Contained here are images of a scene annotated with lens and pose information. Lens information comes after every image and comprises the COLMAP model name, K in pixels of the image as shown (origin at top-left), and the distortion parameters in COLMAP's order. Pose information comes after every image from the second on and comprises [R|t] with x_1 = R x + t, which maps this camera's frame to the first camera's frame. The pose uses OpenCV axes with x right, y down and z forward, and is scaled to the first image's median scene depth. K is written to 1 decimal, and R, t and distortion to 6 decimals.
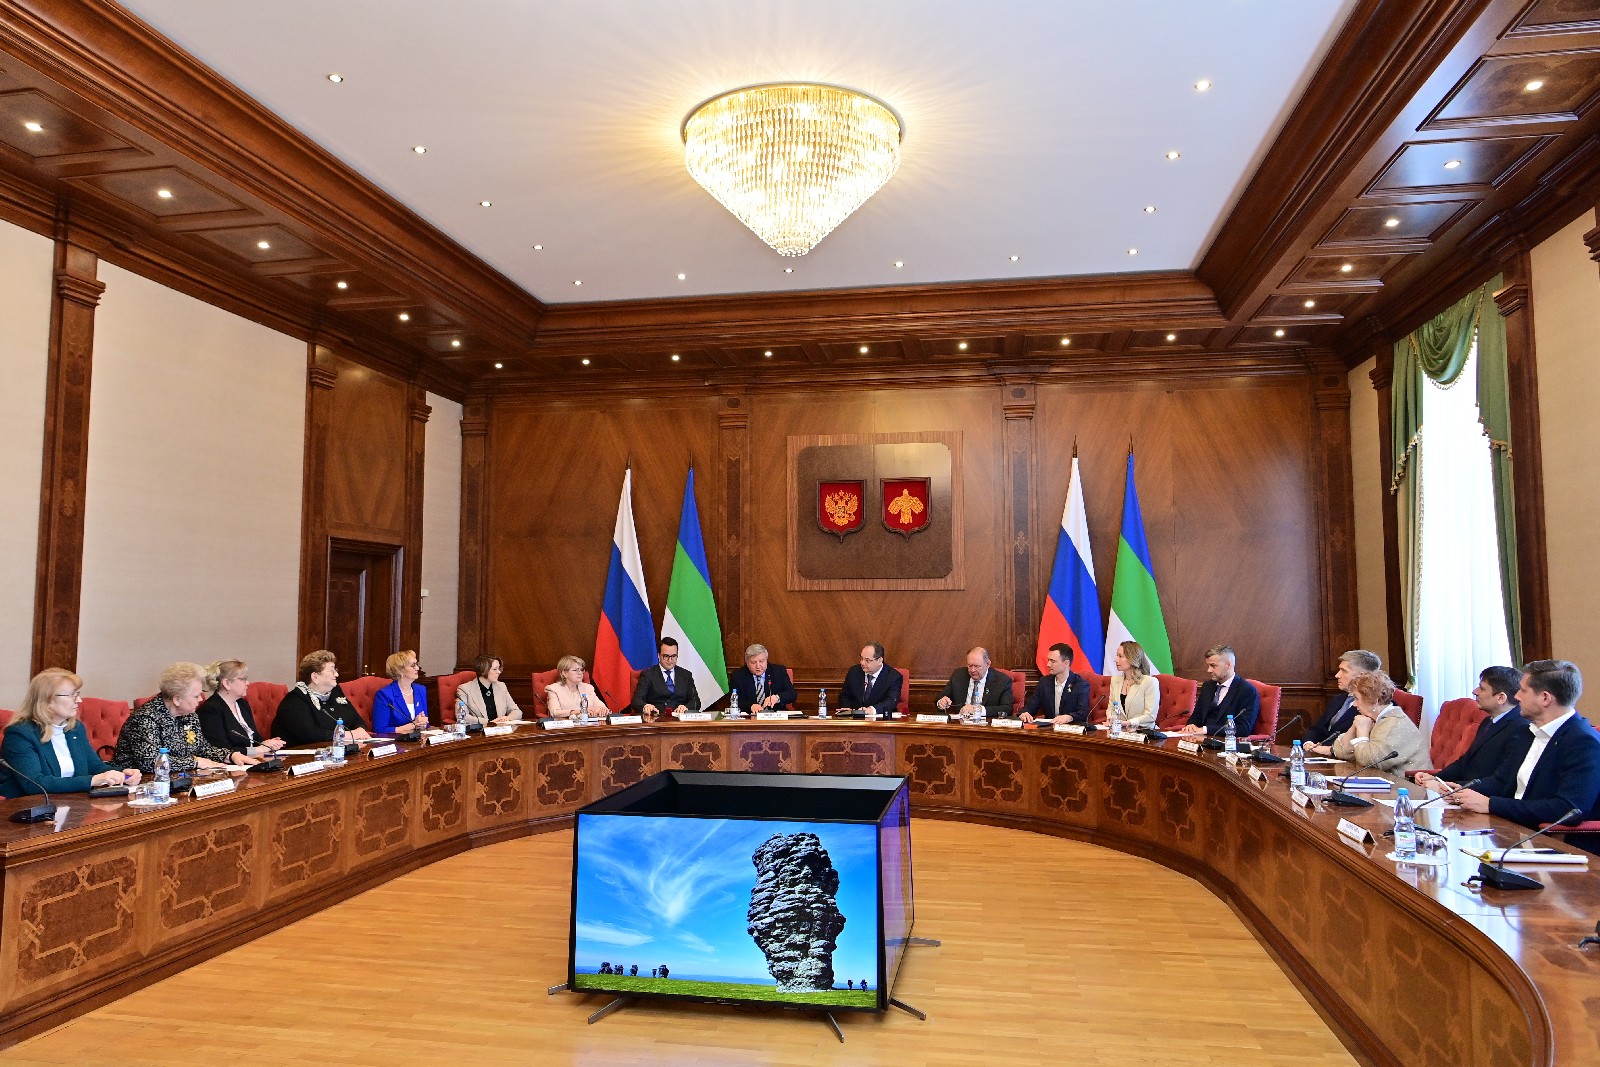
lens RADIAL K [[1087.3, 0, 785.6], [0, 1087.3, 530.9], [0, 0, 1]] dist [-0.012752, 0.005530]
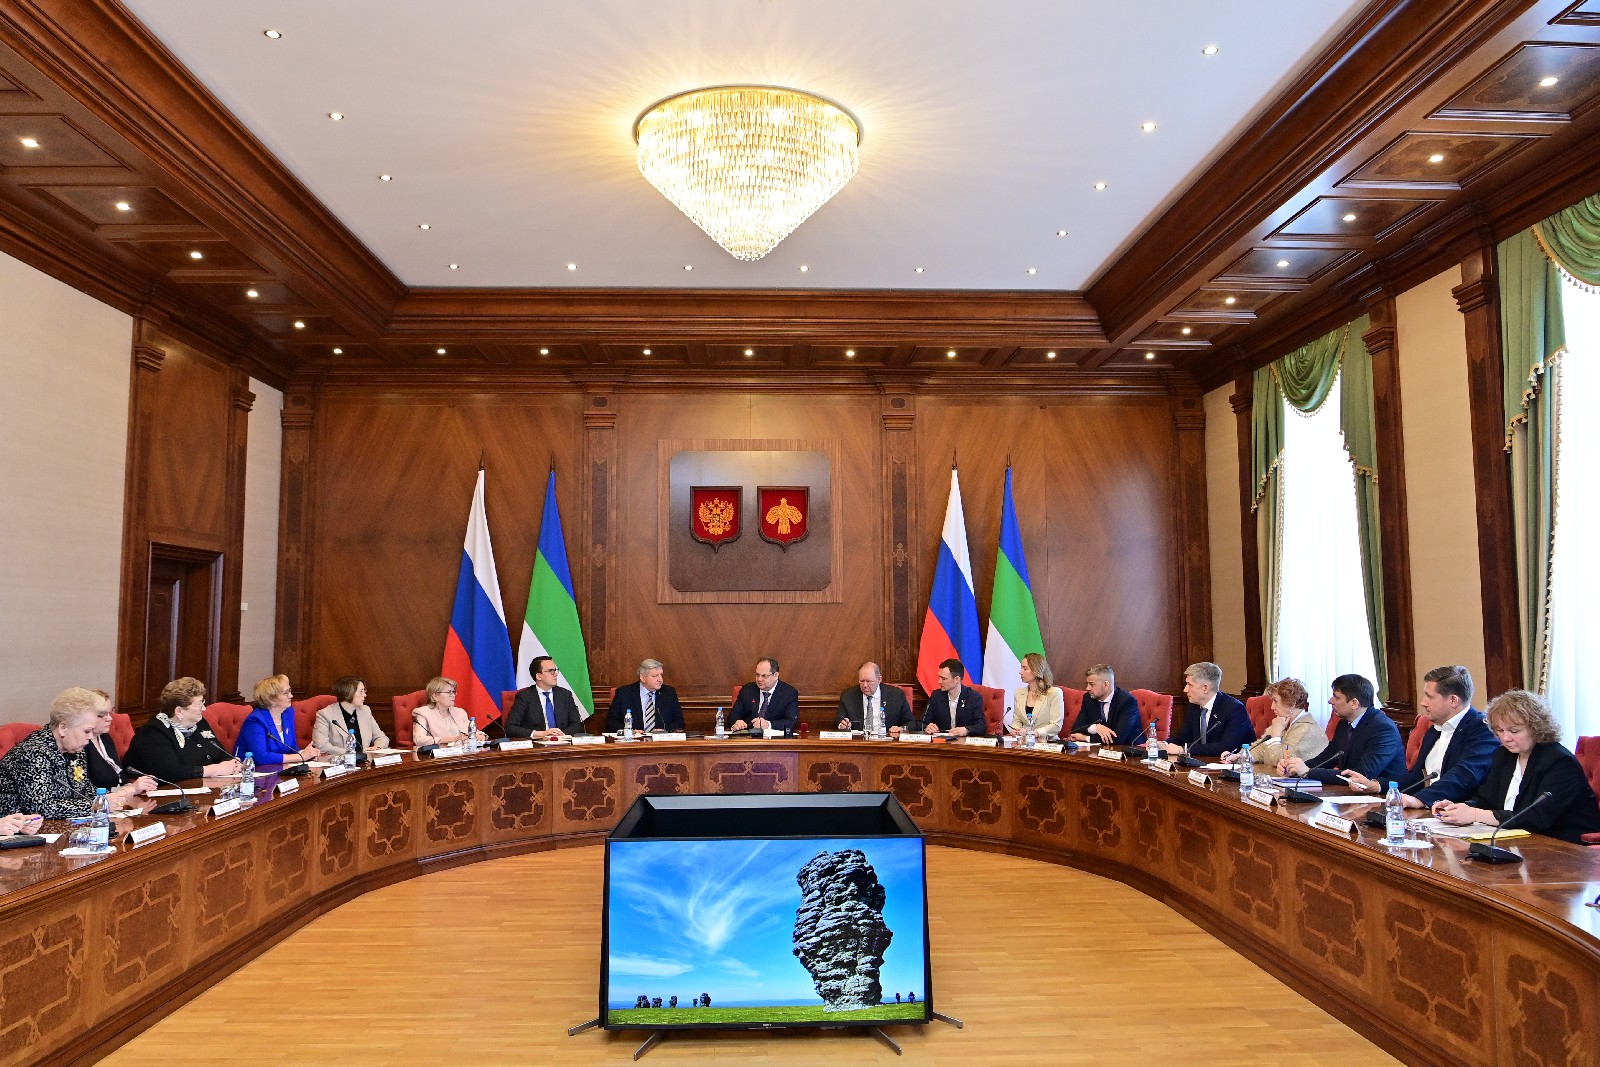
lens RADIAL K [[1170.9, 0, 803.7], [0, 1170.9, 519.7], [0, 0, 1]] dist [-0.021067, 0.000203]
pose [[0.974674, 0.014672, 0.223149, -0.145601], [-0.011395, 0.999808, -0.015963, -0.004071], [-0.223341, 0.013016, 0.974654, -0.022236]]
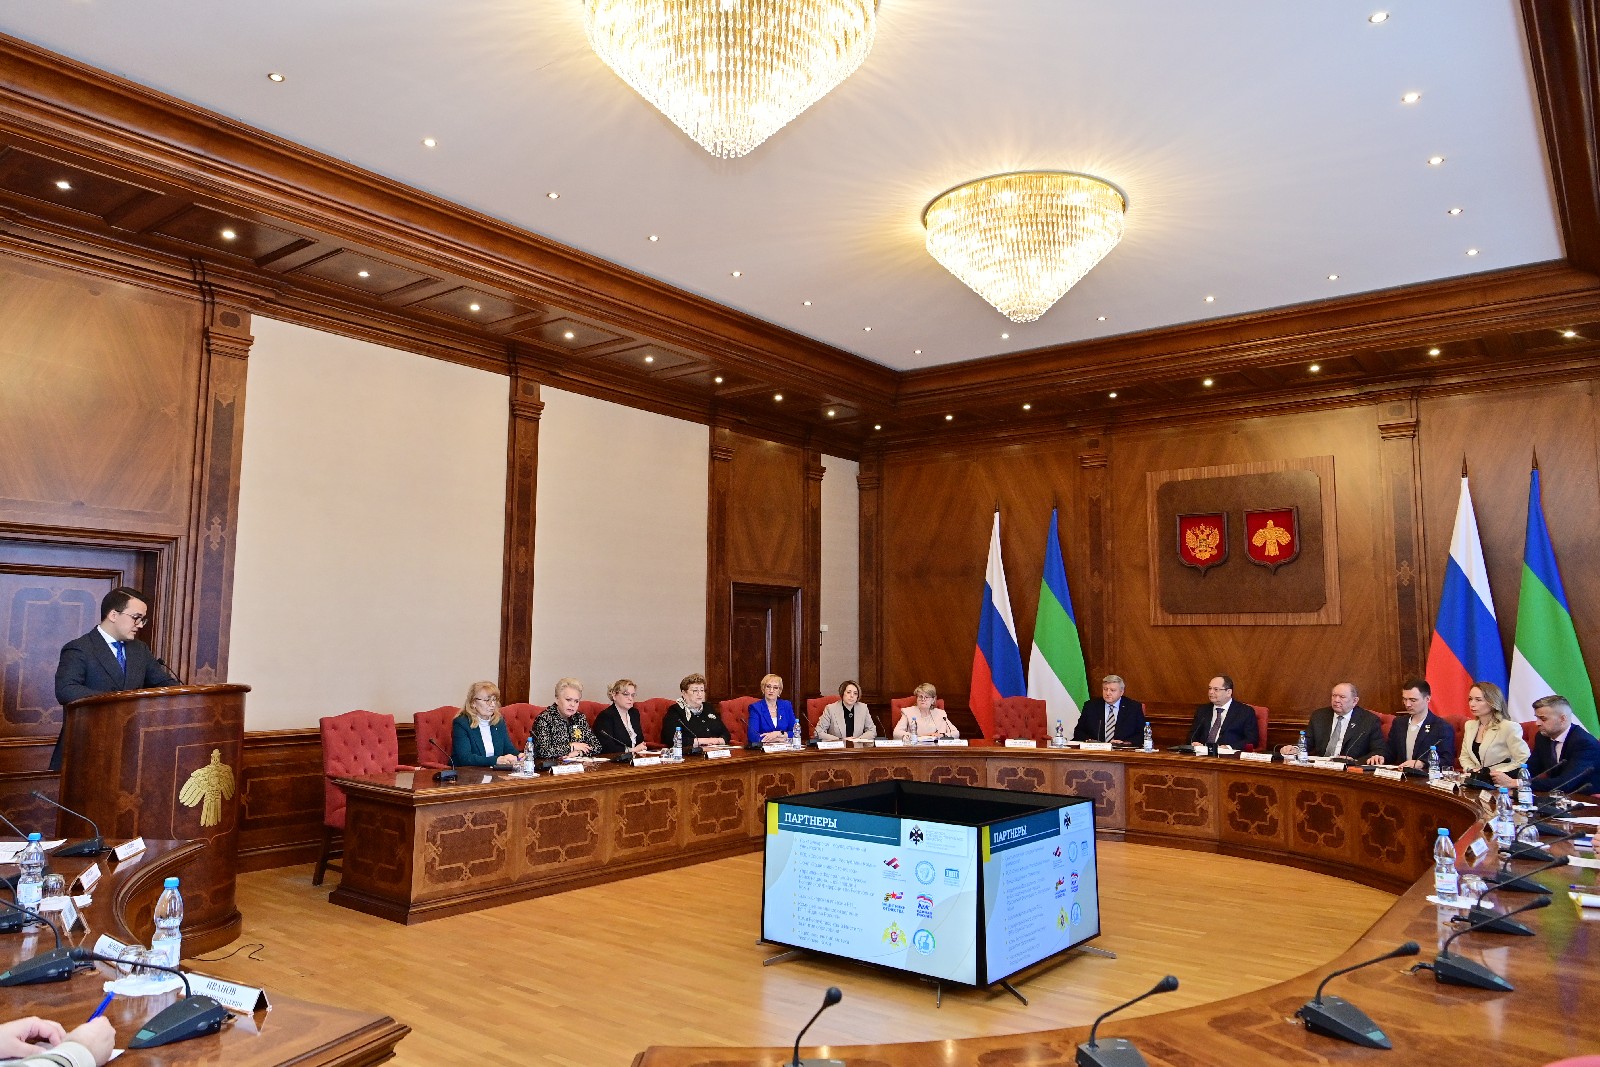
lens RADIAL K [[1087.3, 0, 790.6], [0, 1087.3, 529.7], [0, 0, 1]] dist [-0.012752, 0.005530]
pose [[0.888425, -0.040691, -0.457214, 0.241422], [0.025611, 0.998906, -0.039135, -0.004262], [0.458306, 0.023059, 0.888495, -0.070888]]
